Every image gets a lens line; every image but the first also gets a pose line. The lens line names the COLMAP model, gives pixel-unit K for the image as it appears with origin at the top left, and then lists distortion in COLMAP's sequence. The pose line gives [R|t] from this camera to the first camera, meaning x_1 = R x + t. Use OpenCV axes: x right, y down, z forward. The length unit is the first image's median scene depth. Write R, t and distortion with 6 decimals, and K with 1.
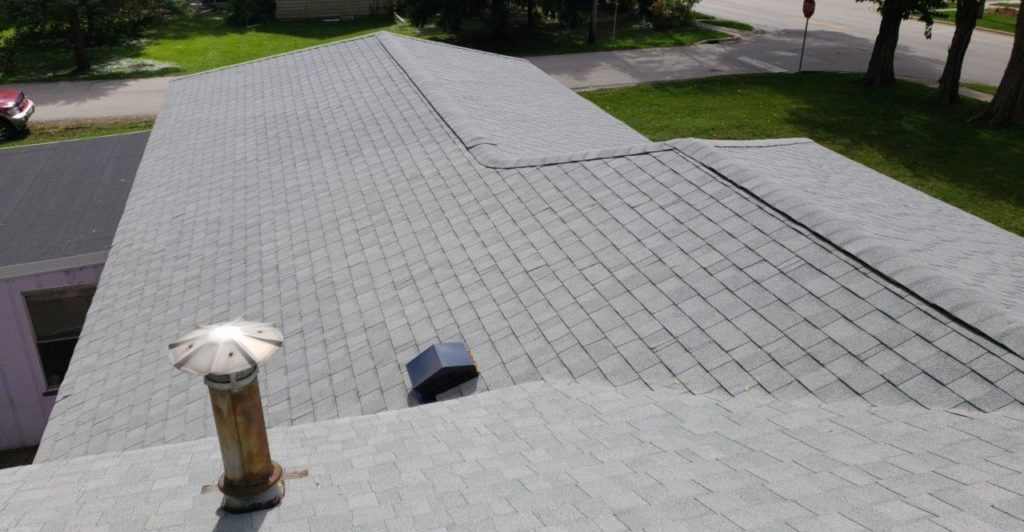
lens RADIAL K [[854.0, 0, 511.1], [0, 854.0, 263.9], [0, 0, 1]] dist [0.002092, -0.124002]
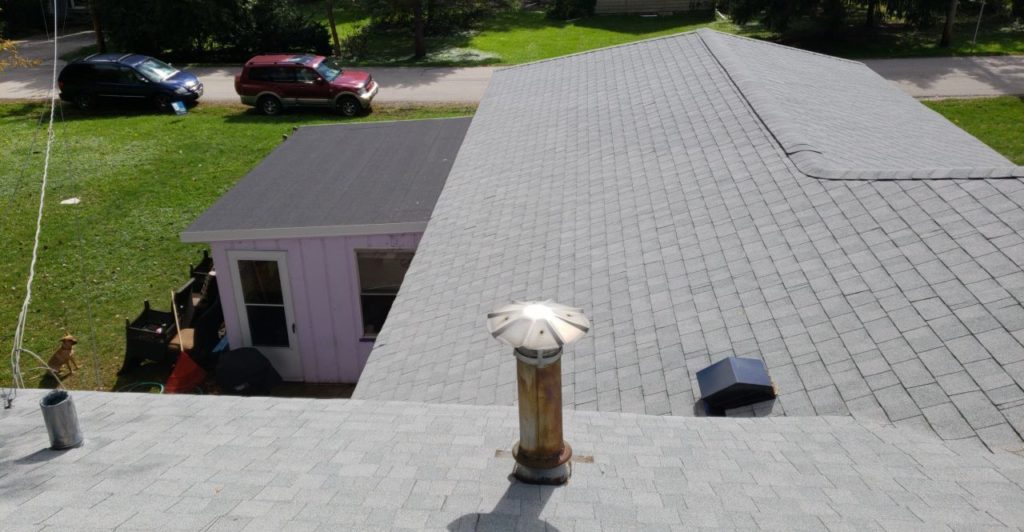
lens RADIAL K [[854.0, 0, 511.1], [0, 854.0, 263.9], [0, 0, 1]] dist [0.002092, -0.124002]
pose [[0.894688, 0.128971, -0.427669, 0.093909], [-0.126223, 0.991387, 0.034909, -0.011800], [0.428488, 0.022749, 0.903261, 0.034258]]
